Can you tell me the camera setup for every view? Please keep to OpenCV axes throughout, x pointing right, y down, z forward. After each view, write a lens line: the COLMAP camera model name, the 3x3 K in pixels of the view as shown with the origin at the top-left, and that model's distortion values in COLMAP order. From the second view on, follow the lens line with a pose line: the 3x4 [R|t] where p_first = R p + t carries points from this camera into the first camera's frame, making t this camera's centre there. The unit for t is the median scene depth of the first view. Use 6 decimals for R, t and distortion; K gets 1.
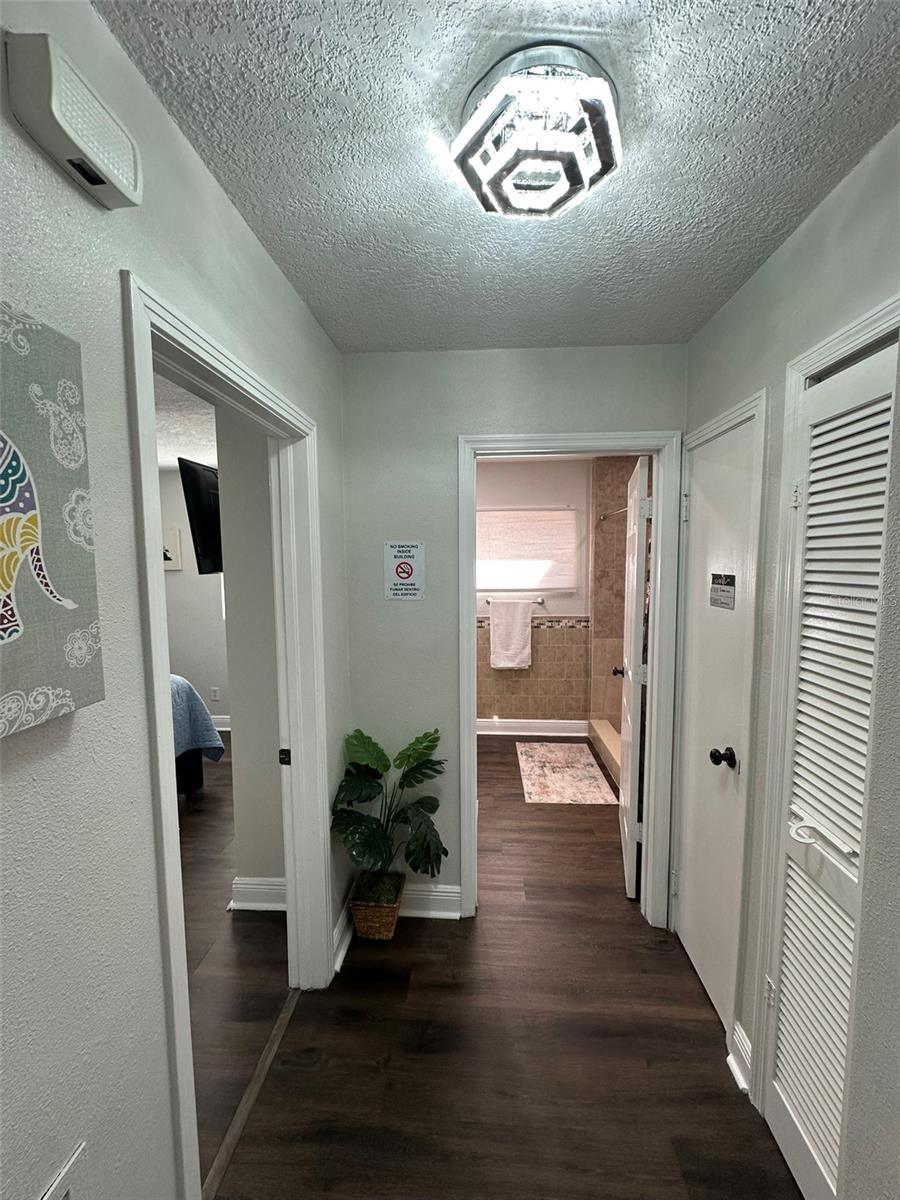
lens RADIAL K [[479.7, 0, 449.2], [0, 479.7, 598.7], [0, 0, 1]] dist [-0.002247, 0.000448]
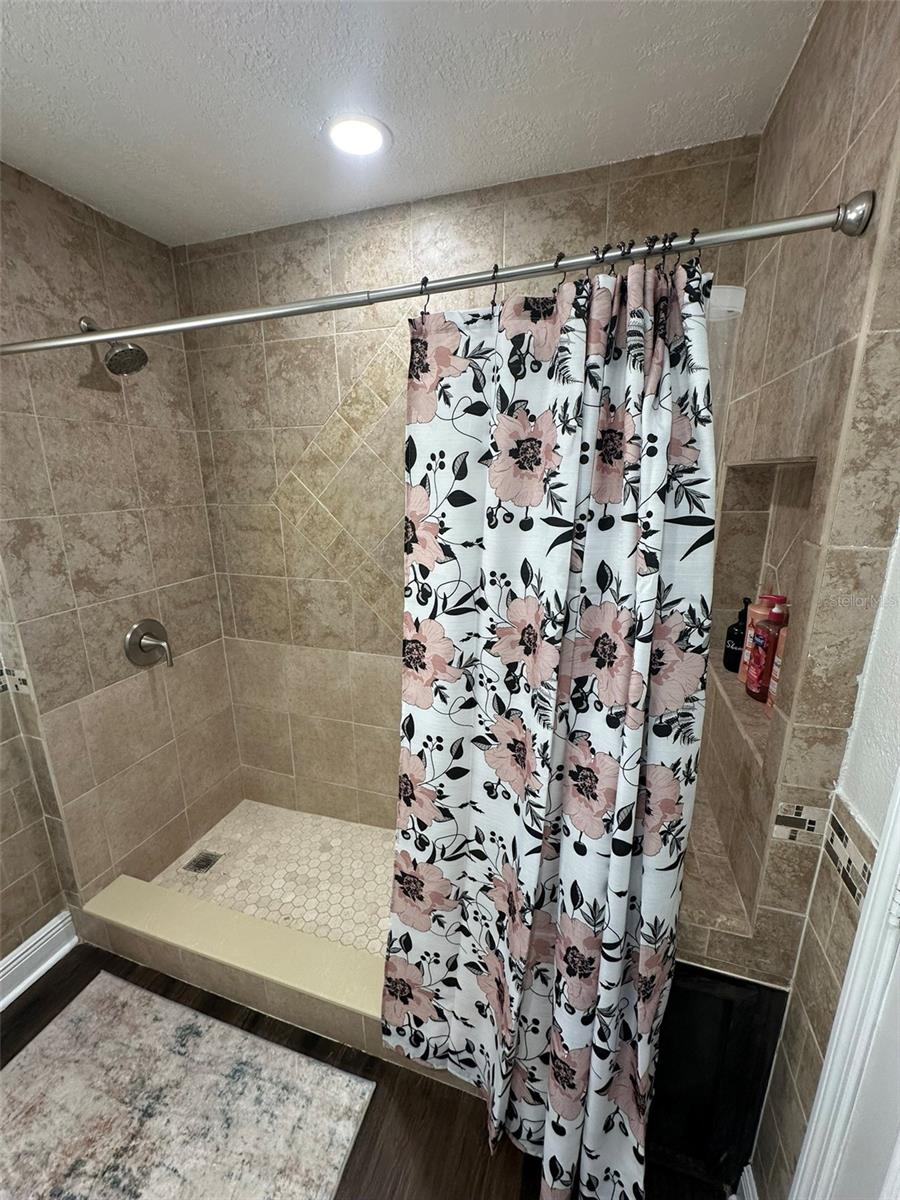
lens RADIAL K [[479.7, 0, 449.2], [0, 479.7, 598.7], [0, 0, 1]] dist [-0.002247, 0.000448]
pose [[0.240652, -0.236430, 0.941375, 0.058001], [0.085303, 0.971278, 0.222134, -0.055406], [-0.966856, 0.026846, 0.253908, 0.615897]]
